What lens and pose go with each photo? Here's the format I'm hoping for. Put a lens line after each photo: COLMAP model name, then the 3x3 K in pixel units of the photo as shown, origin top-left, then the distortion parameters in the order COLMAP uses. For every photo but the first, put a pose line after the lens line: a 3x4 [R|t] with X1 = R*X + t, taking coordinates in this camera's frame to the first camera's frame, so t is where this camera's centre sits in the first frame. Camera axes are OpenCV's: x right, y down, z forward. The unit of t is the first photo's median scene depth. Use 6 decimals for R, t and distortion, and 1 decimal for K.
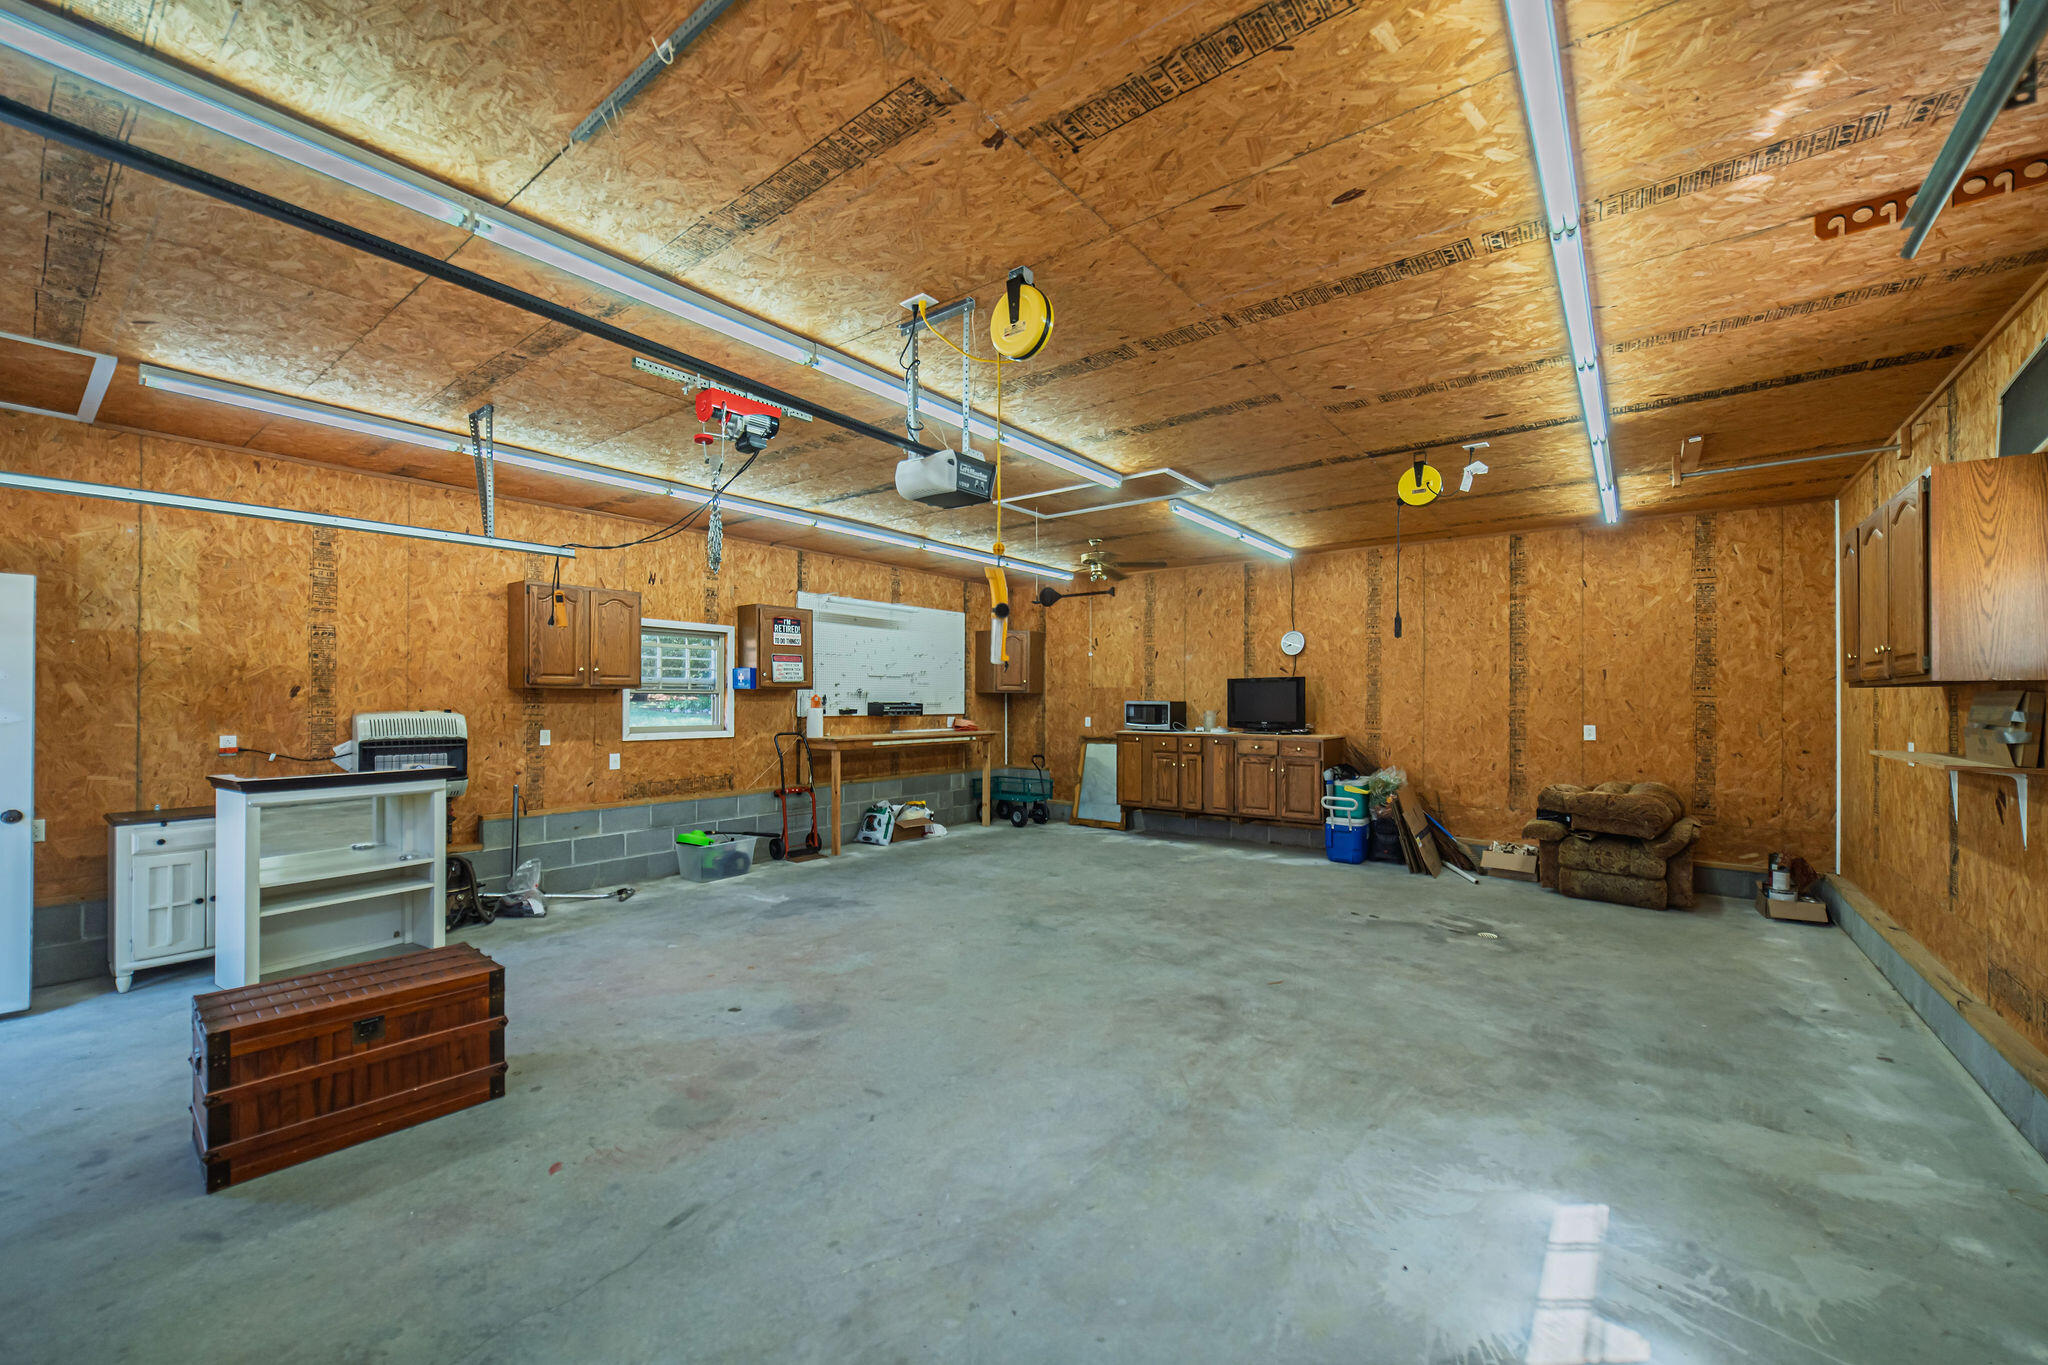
lens RADIAL K [[798.2, 0, 1025.5], [0, 798.2, 693.1], [0, 0, 1]] dist [0.000090, -0.000002]
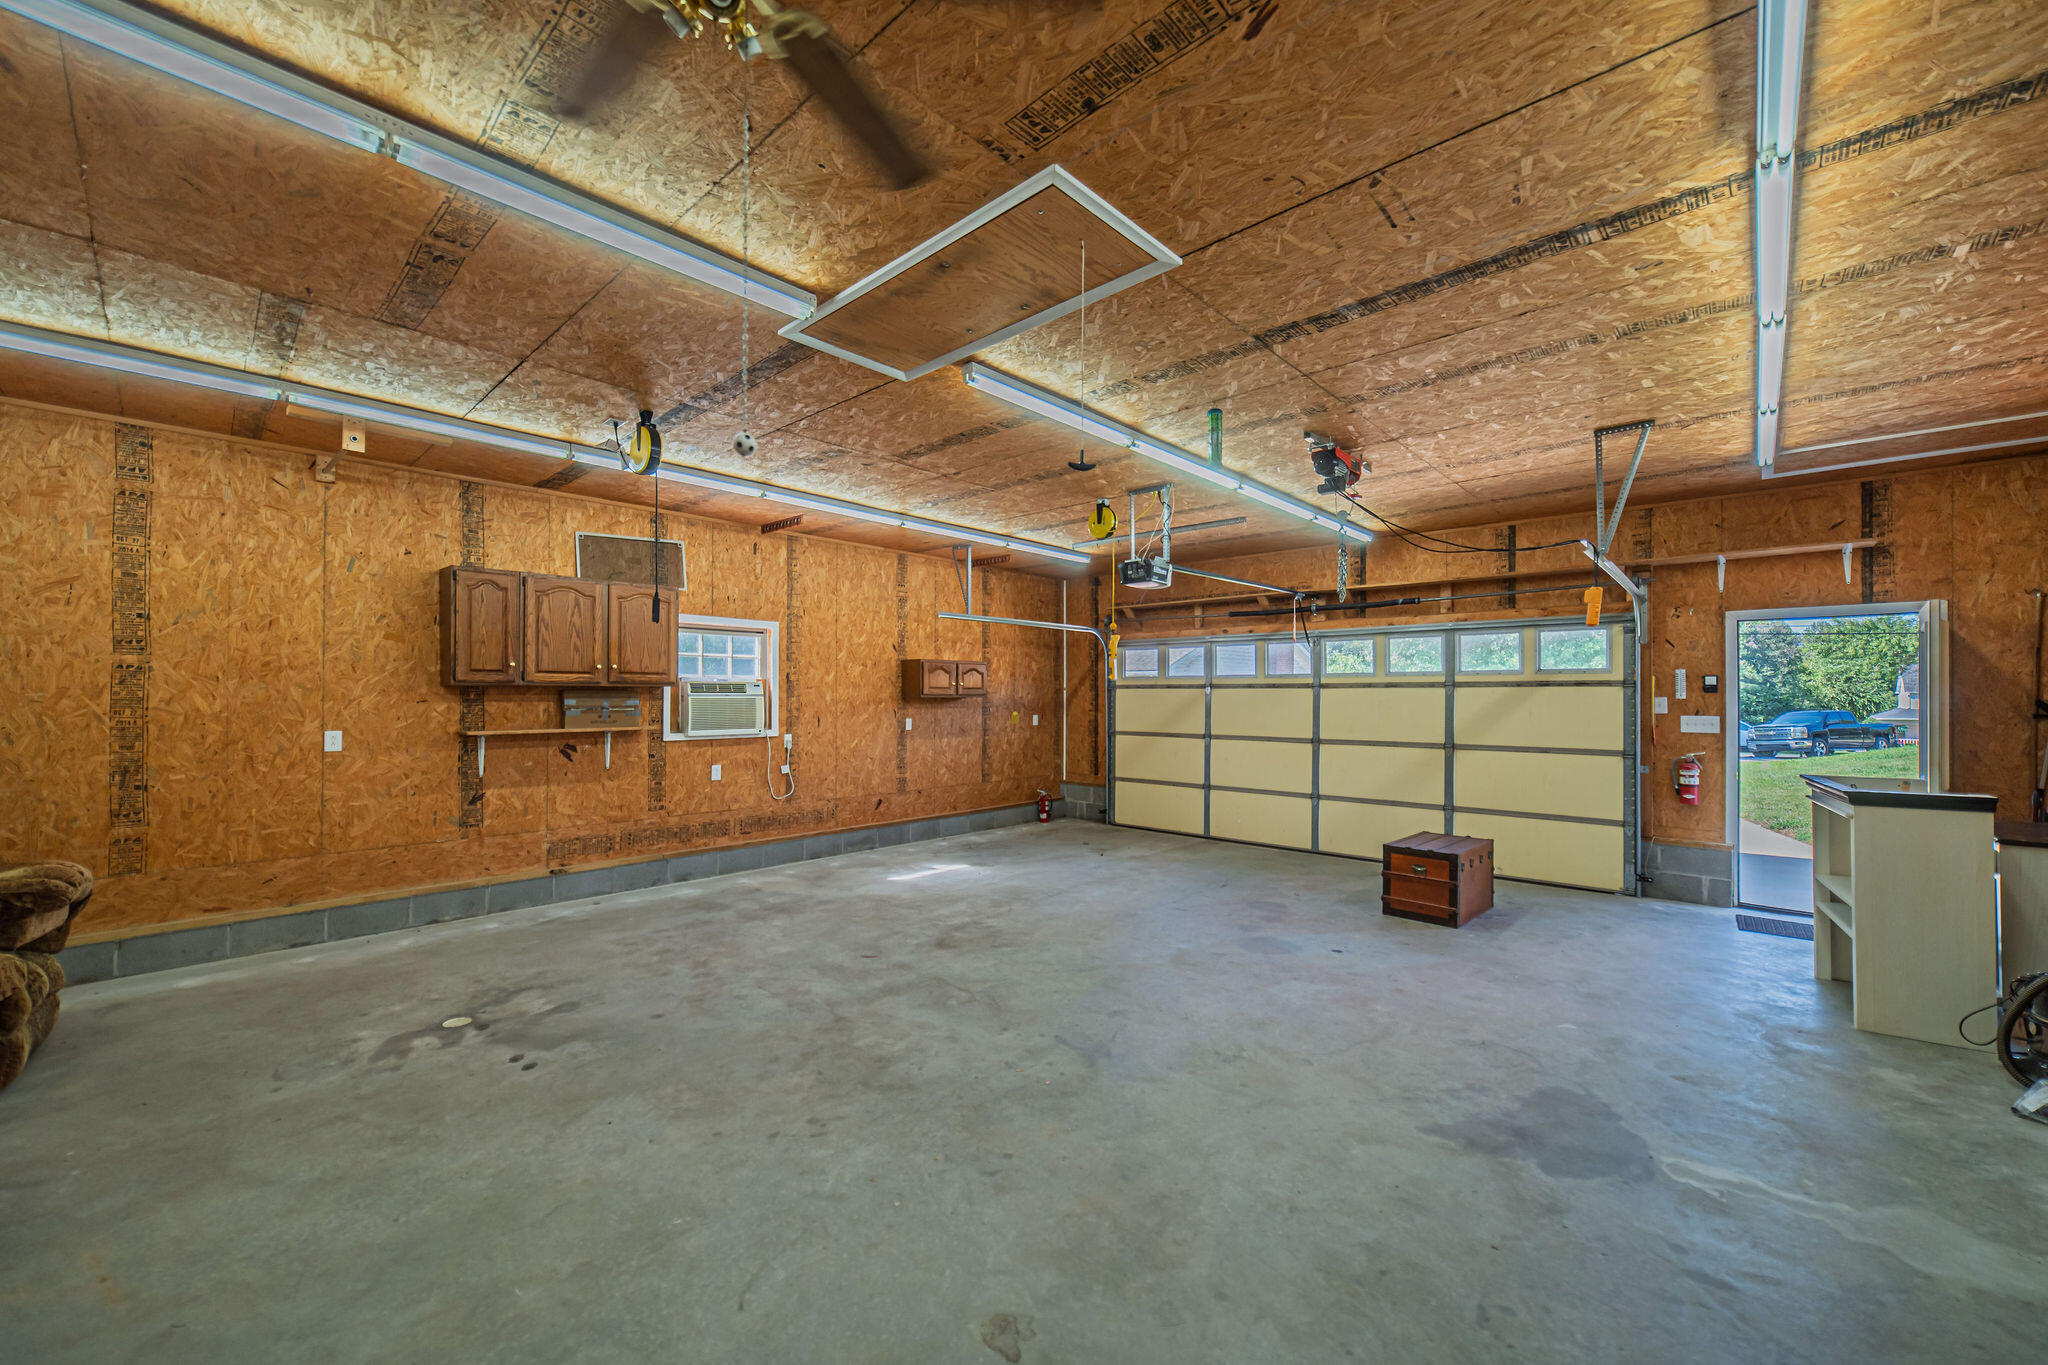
lens RADIAL K [[798.2, 0, 1023.1], [0, 798.2, 689.8], [0, 0, 1]] dist [0.000090, -0.000002]
pose [[-0.996094, -0.005639, 0.088114, 0.010645], [-0.006886, 0.999880, -0.013854, 0.012062], [-0.088025, -0.014406, -0.996014, 1.975785]]
